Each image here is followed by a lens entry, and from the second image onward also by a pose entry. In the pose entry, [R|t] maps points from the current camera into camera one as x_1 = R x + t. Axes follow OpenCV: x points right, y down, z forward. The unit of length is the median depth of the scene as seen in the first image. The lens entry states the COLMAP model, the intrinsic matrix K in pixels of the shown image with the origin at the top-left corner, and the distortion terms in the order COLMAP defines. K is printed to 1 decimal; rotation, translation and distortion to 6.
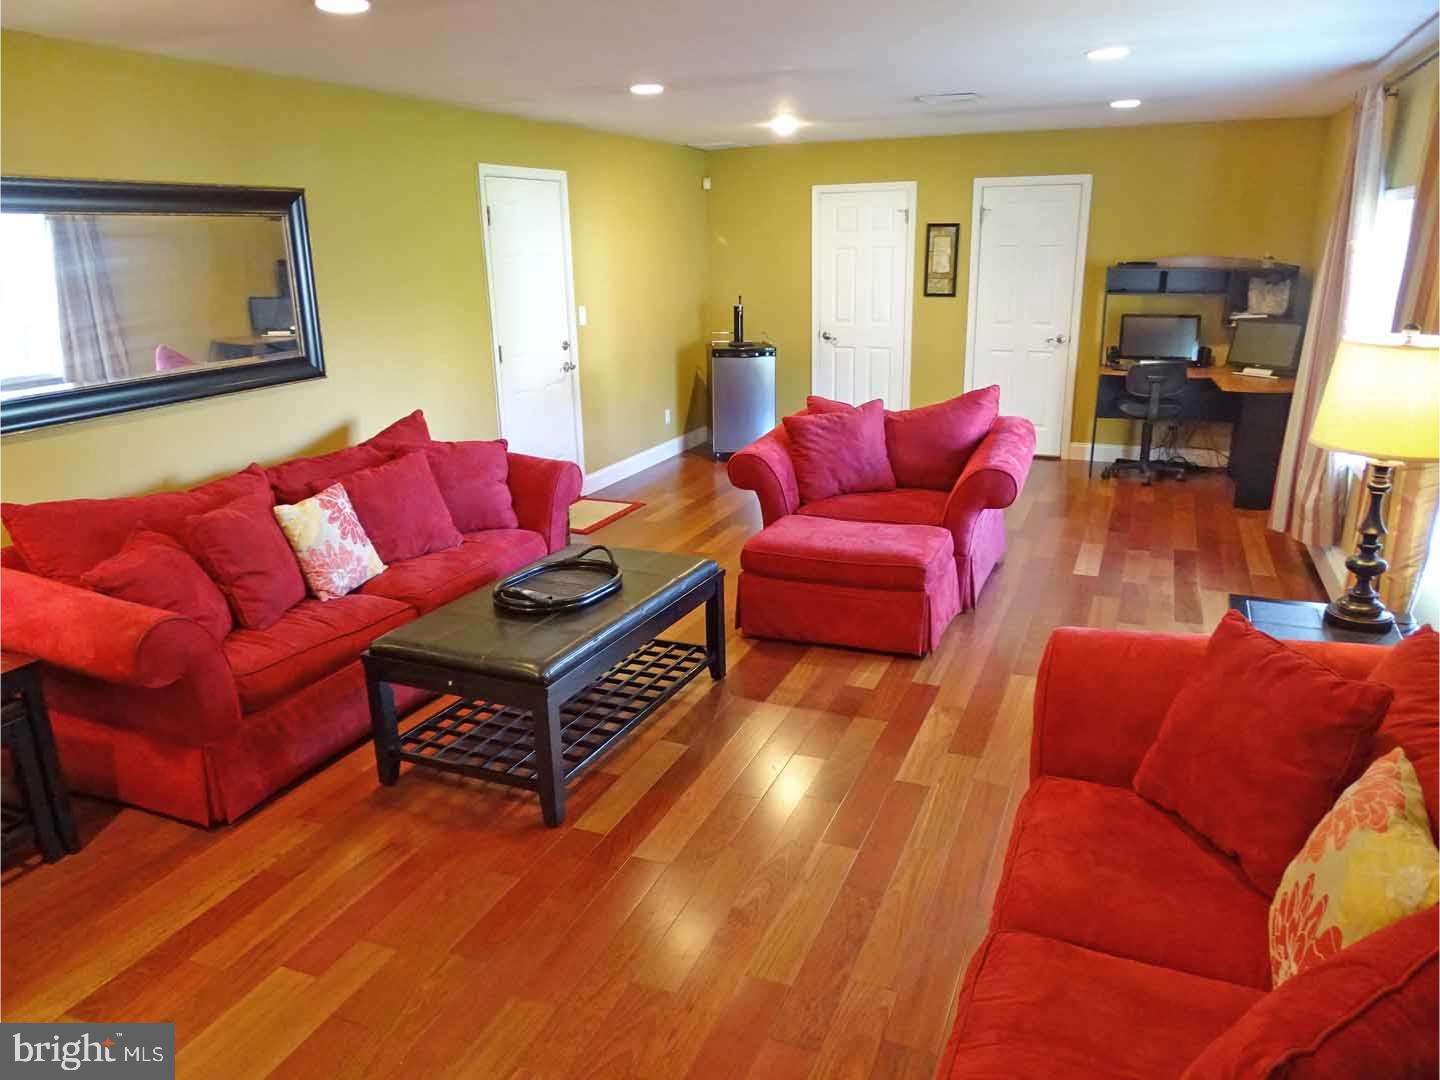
lens RADIAL K [[1037.3, 0, 720.6], [0, 1037.3, 532.7], [0, 0, 1]] dist [-0.003096, 0.015940]
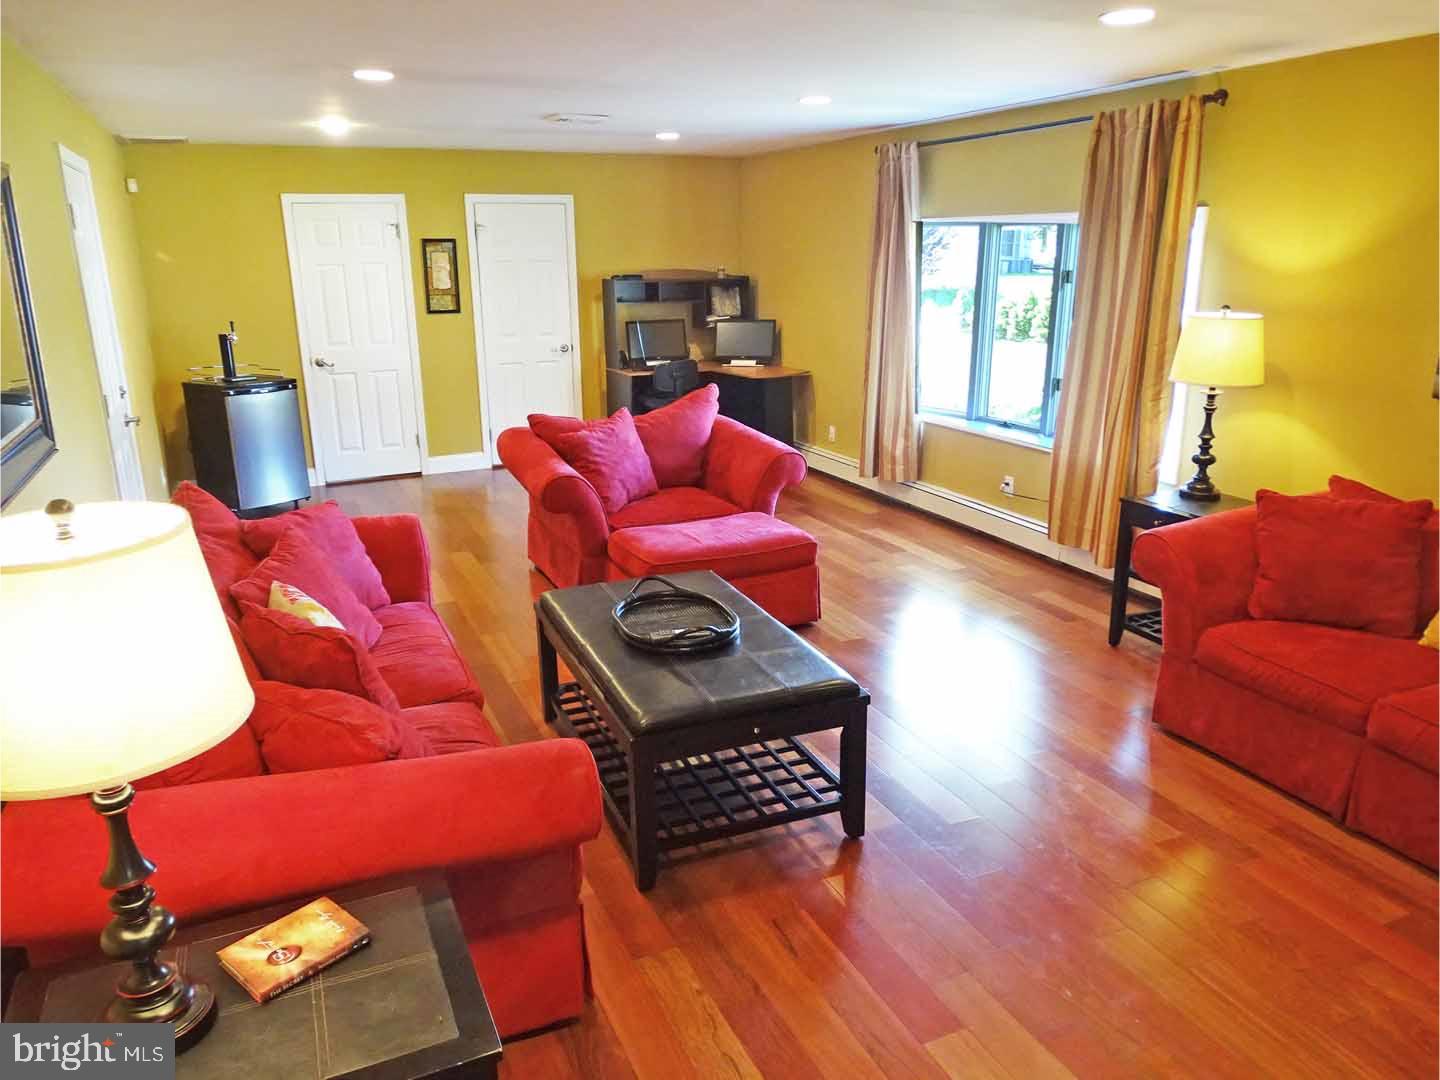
lens RADIAL K [[1037.3, 0, 718.6], [0, 1037.3, 554.0], [0, 0, 1]] dist [-0.003096, 0.015940]
pose [[0.690638, -0.199123, 0.695248, -0.391490], [0.198084, 0.976669, 0.082954, -0.040057], [-0.695545, 0.080426, 0.713967, 0.156459]]
